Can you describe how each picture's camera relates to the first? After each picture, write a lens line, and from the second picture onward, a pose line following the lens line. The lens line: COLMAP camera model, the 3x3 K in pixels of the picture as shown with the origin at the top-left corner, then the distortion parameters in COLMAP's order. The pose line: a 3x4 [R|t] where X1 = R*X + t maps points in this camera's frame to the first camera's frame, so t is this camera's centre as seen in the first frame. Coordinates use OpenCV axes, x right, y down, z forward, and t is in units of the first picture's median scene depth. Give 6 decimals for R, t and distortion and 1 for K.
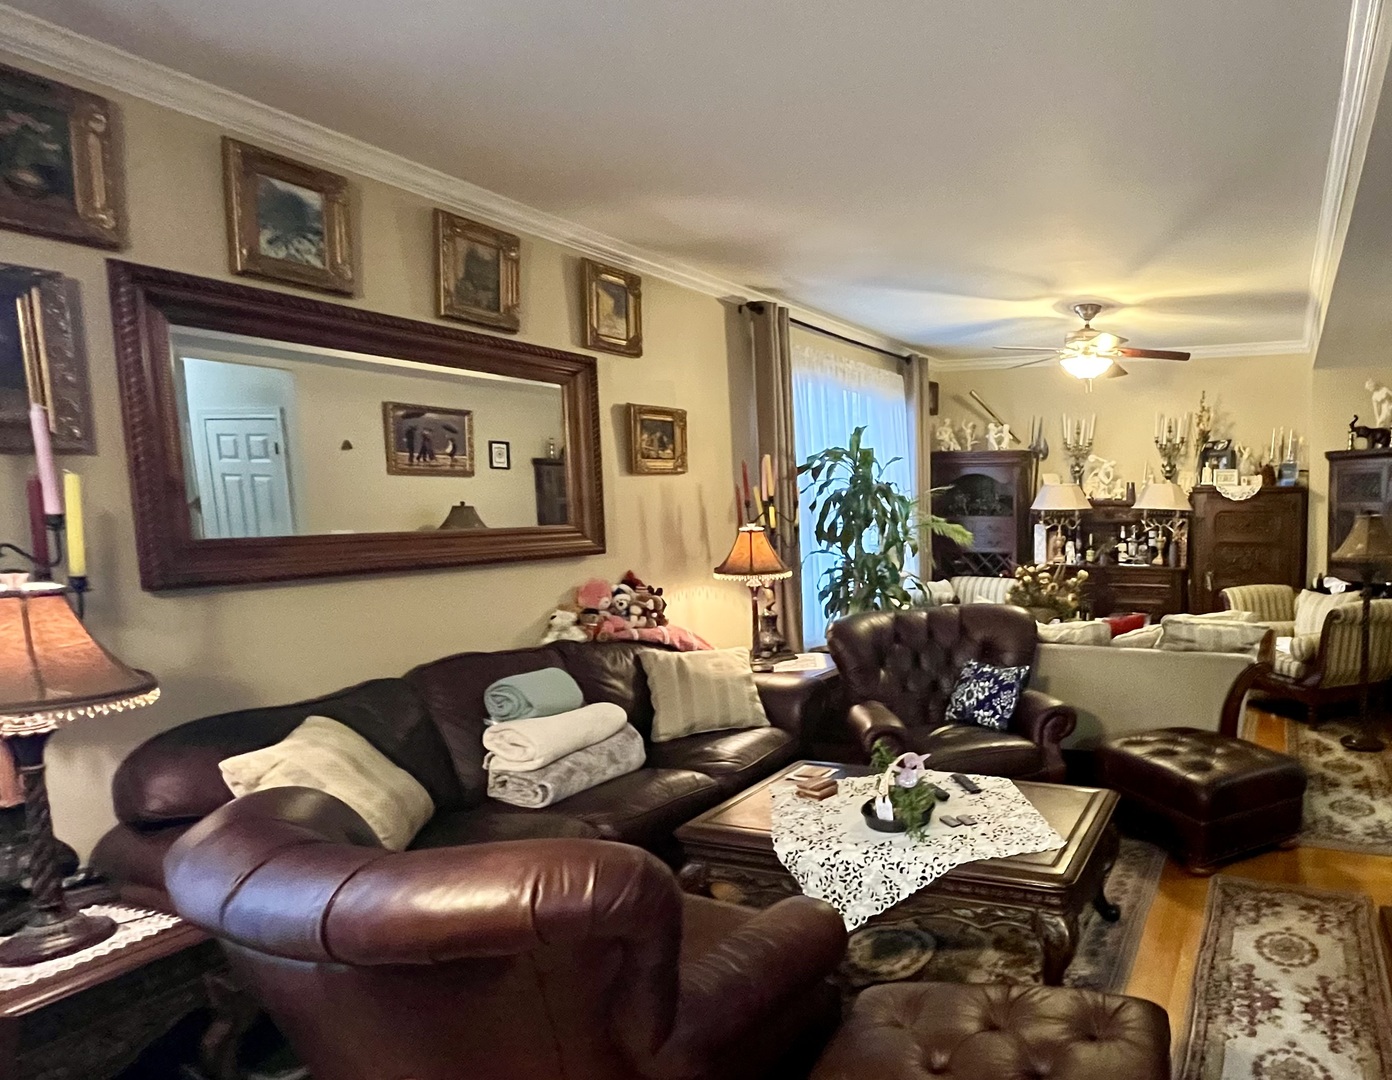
lens RADIAL K [[697.9, 0, 696.3], [0, 697.9, 486.8], [0, 0, 1]] dist [-0.002125, -0.000845]
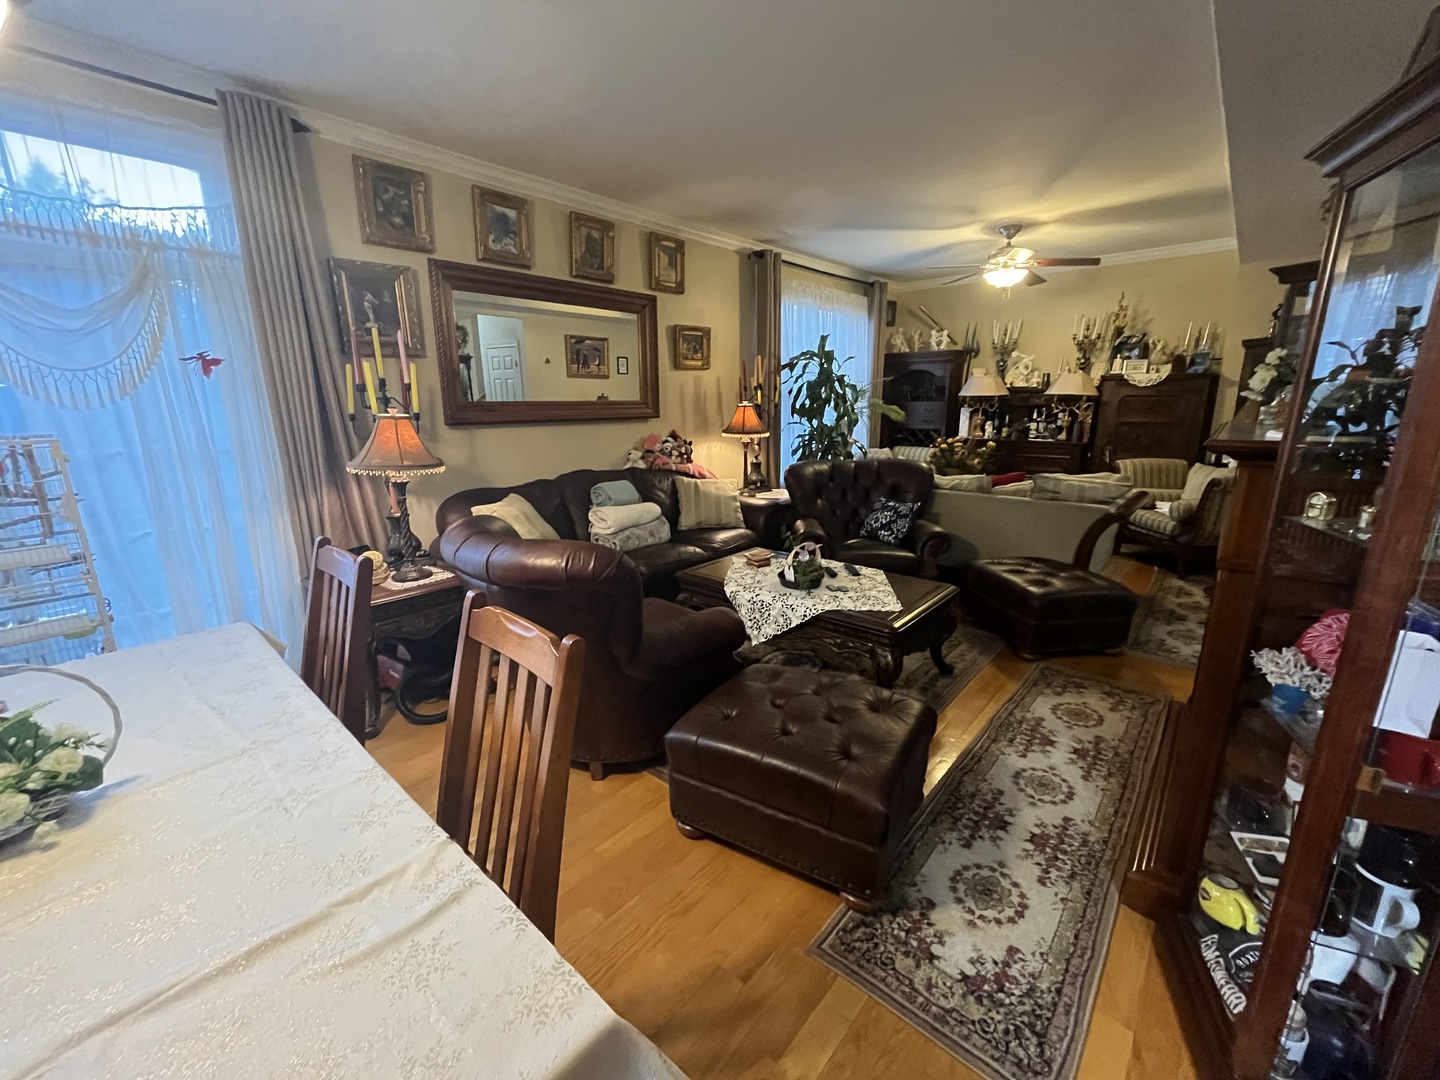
lens RADIAL K [[579.5, 0, 720.0], [0, 579.5, 540.0], [0, 0, 1]] dist [-0.002193, -0.000287]
pose [[0.913940, 0.092367, -0.395198, 0.577537], [-0.039843, 0.989473, 0.139122, 0.185654], [0.403888, -0.111403, 0.908000, -0.236465]]
